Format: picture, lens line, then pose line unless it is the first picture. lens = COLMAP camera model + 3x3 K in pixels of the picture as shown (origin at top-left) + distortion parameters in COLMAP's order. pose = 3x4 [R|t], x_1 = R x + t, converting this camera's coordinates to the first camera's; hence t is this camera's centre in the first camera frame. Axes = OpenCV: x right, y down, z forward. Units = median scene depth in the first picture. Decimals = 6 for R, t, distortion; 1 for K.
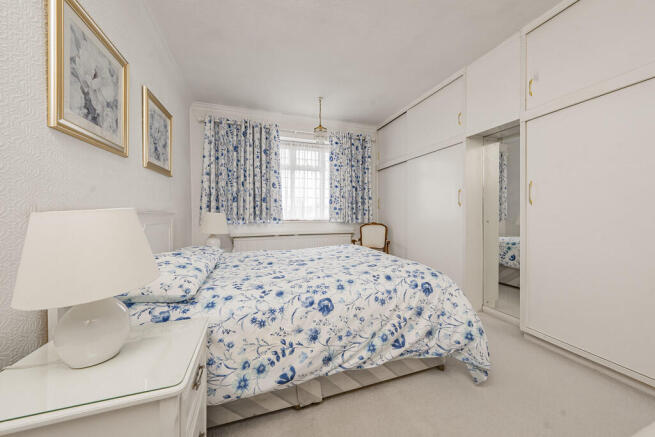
lens RADIAL K [[228.0, 0, 331.7], [0, 228.0, 214.5], [0, 0, 1]] dist [-0.008456, 0.000204]
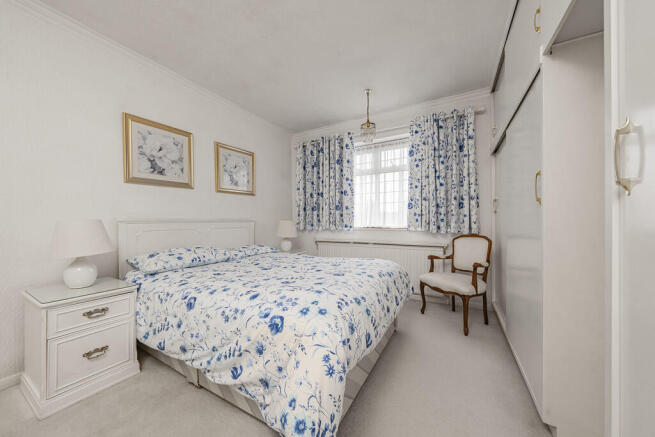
lens RADIAL K [[228.0, 0, 330.9], [0, 228.0, 220.1], [0, 0, 1]] dist [-0.008456, 0.000204]
pose [[0.668908, -0.001988, -0.743343, 0.453252], [0.001369, 0.999998, -0.001441, -0.004641], [0.743344, -0.000054, 0.668909, 0.266366]]
